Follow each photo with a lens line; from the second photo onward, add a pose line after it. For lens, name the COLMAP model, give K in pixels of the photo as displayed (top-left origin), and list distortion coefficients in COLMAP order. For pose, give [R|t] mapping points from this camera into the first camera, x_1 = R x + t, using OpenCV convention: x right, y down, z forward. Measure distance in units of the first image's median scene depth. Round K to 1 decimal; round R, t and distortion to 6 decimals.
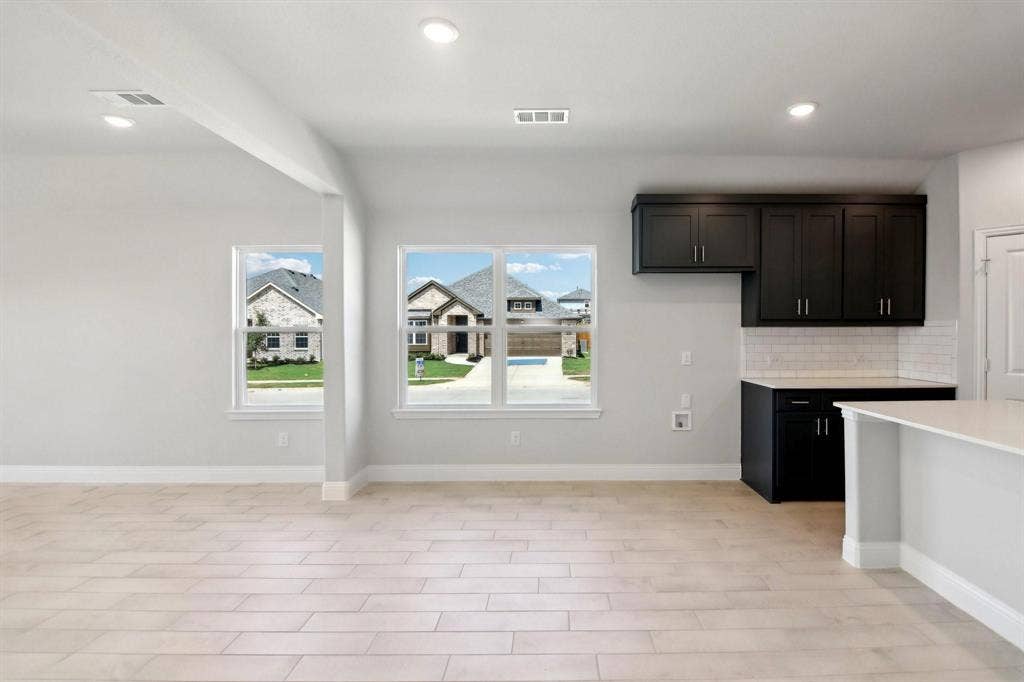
lens RADIAL K [[473.0, 0, 557.2], [0, 473.0, 339.9], [0, 0, 1]] dist [-0.005545, -0.001001]
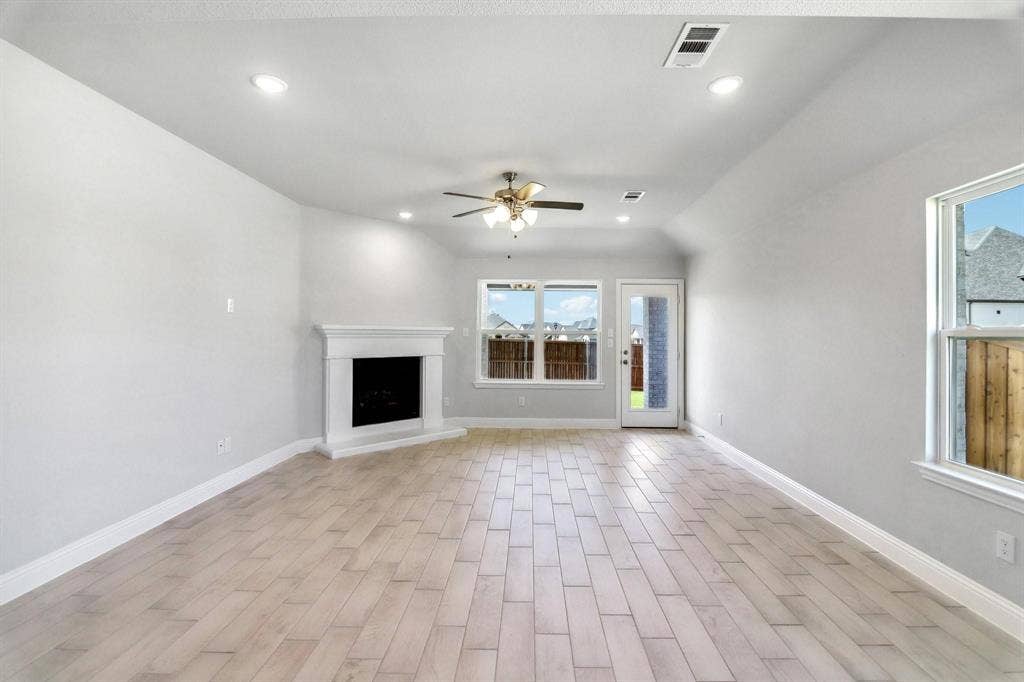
lens RADIAL K [[466.0, 0, 514.5], [0, 466.0, 329.4], [0, 0, 1]] dist [0.000642, -0.010513]
pose [[-0.045636, -0.010408, -0.998904, -0.061378], [-0.025195, 0.999640, -0.009265, -0.006105], [0.998640, 0.024744, -0.045882, 0.496832]]
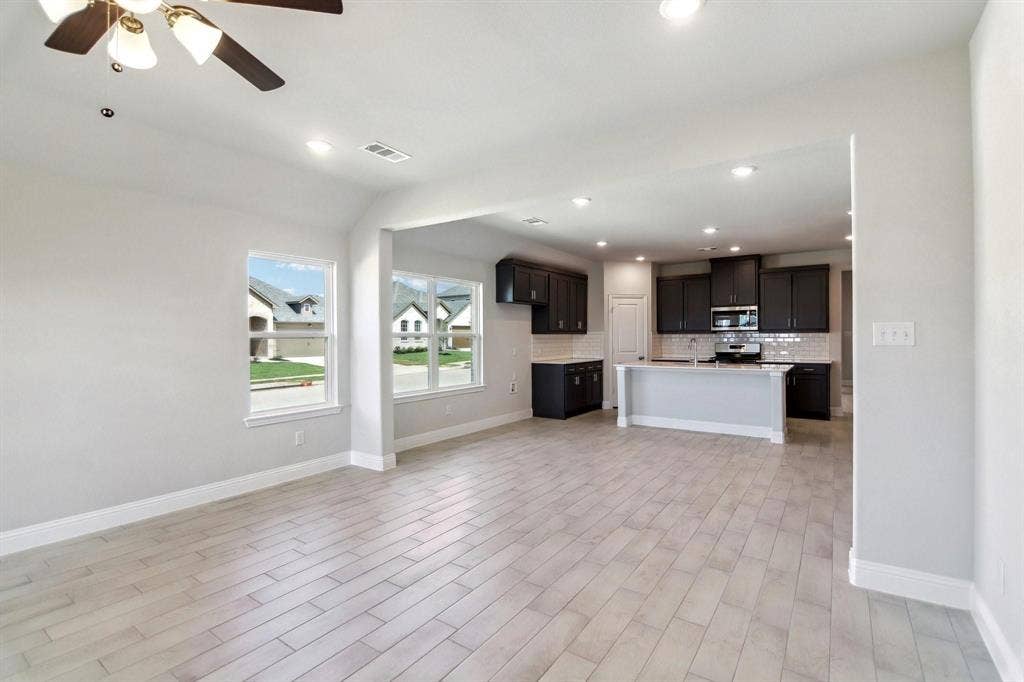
lens RADIAL K [[467.6, 0, 515.0], [0, 467.6, 337.5], [0, 0, 1]] dist [-0.002960, -0.000529]
pose [[0.581496, -0.001423, 0.813548, -1.182319], [0.016701, 0.999809, -0.010188, 0.004107], [-0.813378, 0.019511, 0.581408, -0.010420]]
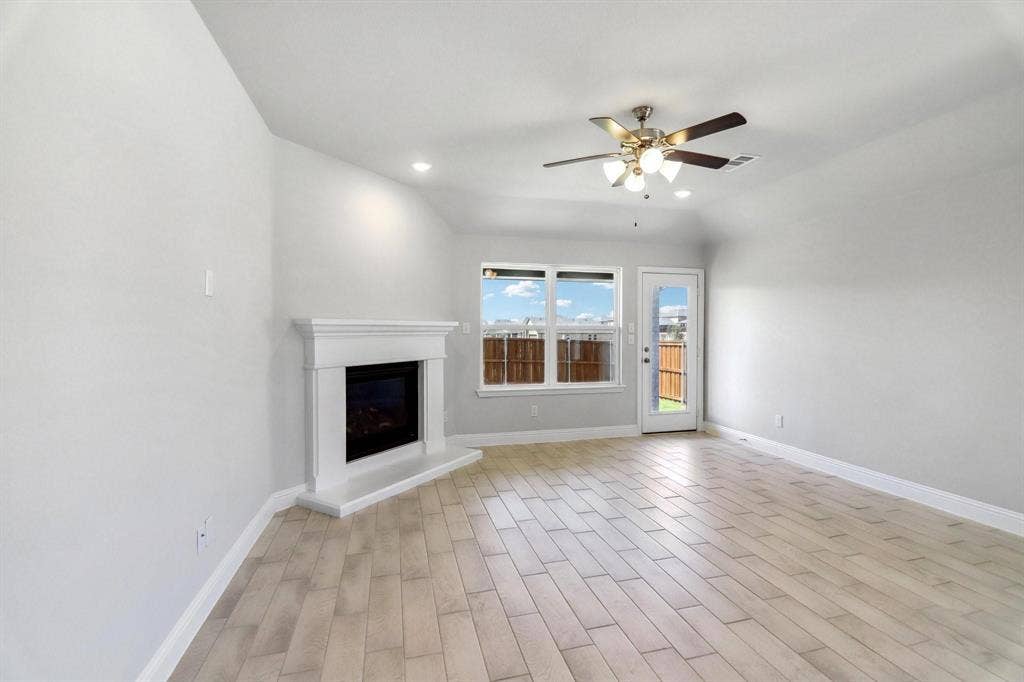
lens RADIAL K [[466.0, 0, 514.5], [0, 466.0, 329.4], [0, 0, 1]] dist [0.000642, -0.010513]
pose [[0.233270, -0.003067, -0.972407, -0.391218], [-0.015657, 0.999854, -0.006909, 0.003547], [0.972286, 0.016837, 0.233188, 0.077183]]
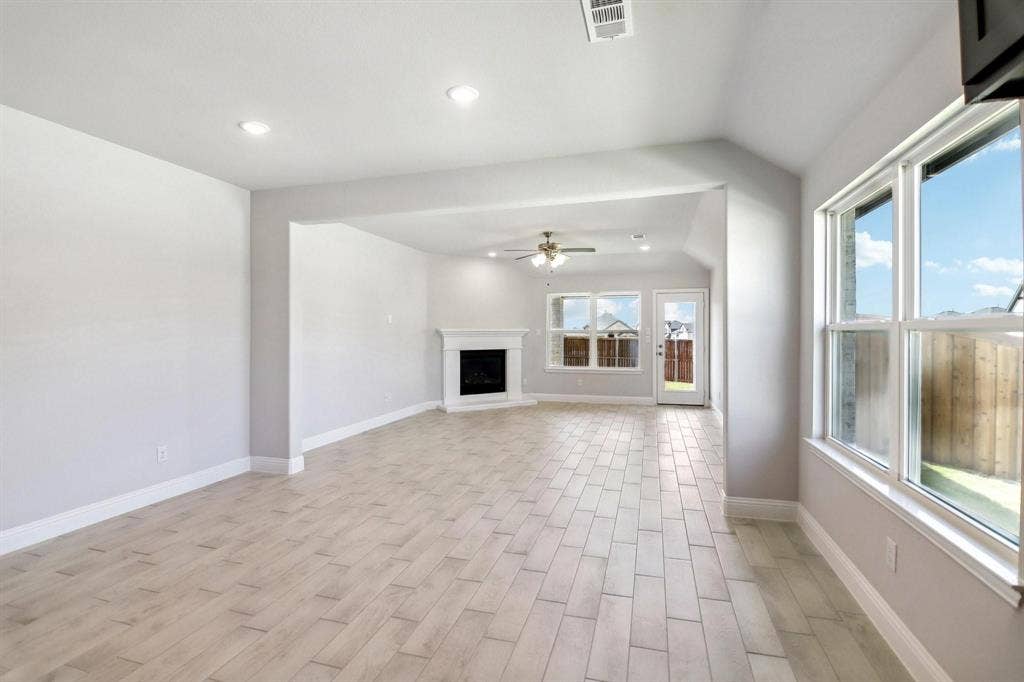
lens RADIAL K [[462.1, 0, 510.0], [0, 462.1, 333.0], [0, 0, 1]] dist [-0.002351, -0.000487]
pose [[-0.305782, 0.000067, -0.952102, 0.483596], [-0.012264, 0.999917, 0.004010, -0.010017], [0.952023, 0.012902, -0.305756, 0.801288]]
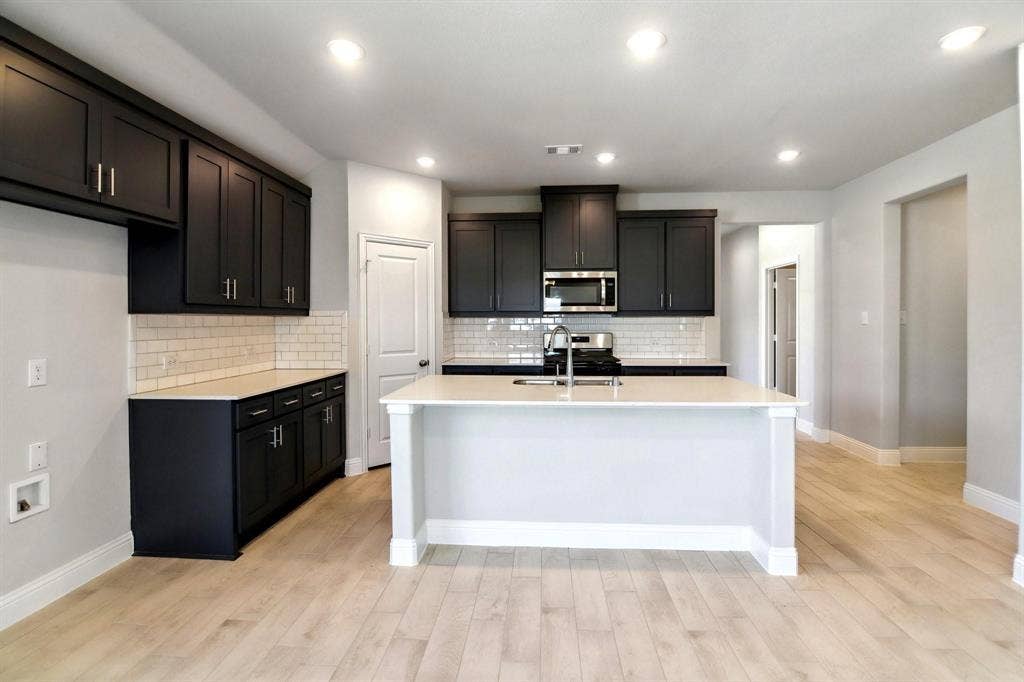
lens RADIAL K [[466.0, 0, 514.5], [0, 466.0, 329.4], [0, 0, 1]] dist [0.000642, -0.010513]
pose [[0.080464, -0.012994, 0.996673, -0.187084], [0.017880, 0.999773, 0.011591, -0.003840], [-0.996597, 0.016888, 0.080678, 0.460553]]
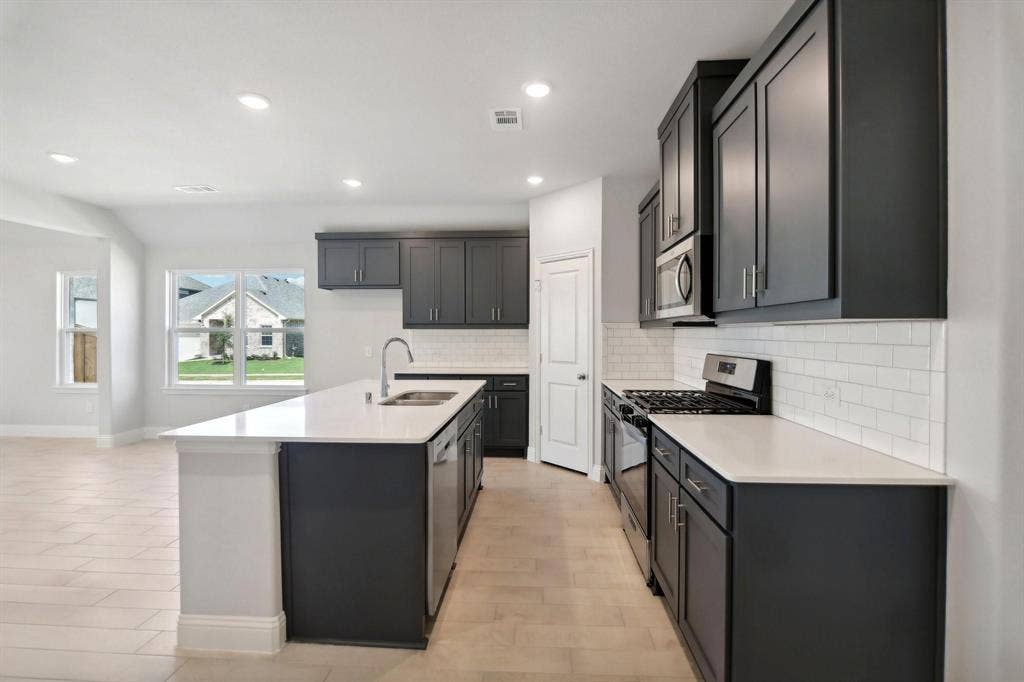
lens RADIAL K [[462.1, 0, 510.0], [0, 462.1, 333.0], [0, 0, 1]] dist [-0.002351, -0.000487]
pose [[0.996771, 0.002958, -0.080247, 0.803295], [-0.004057, 0.999900, -0.013545, 0.000771], [0.080199, 0.013827, 0.996683, -0.284613]]
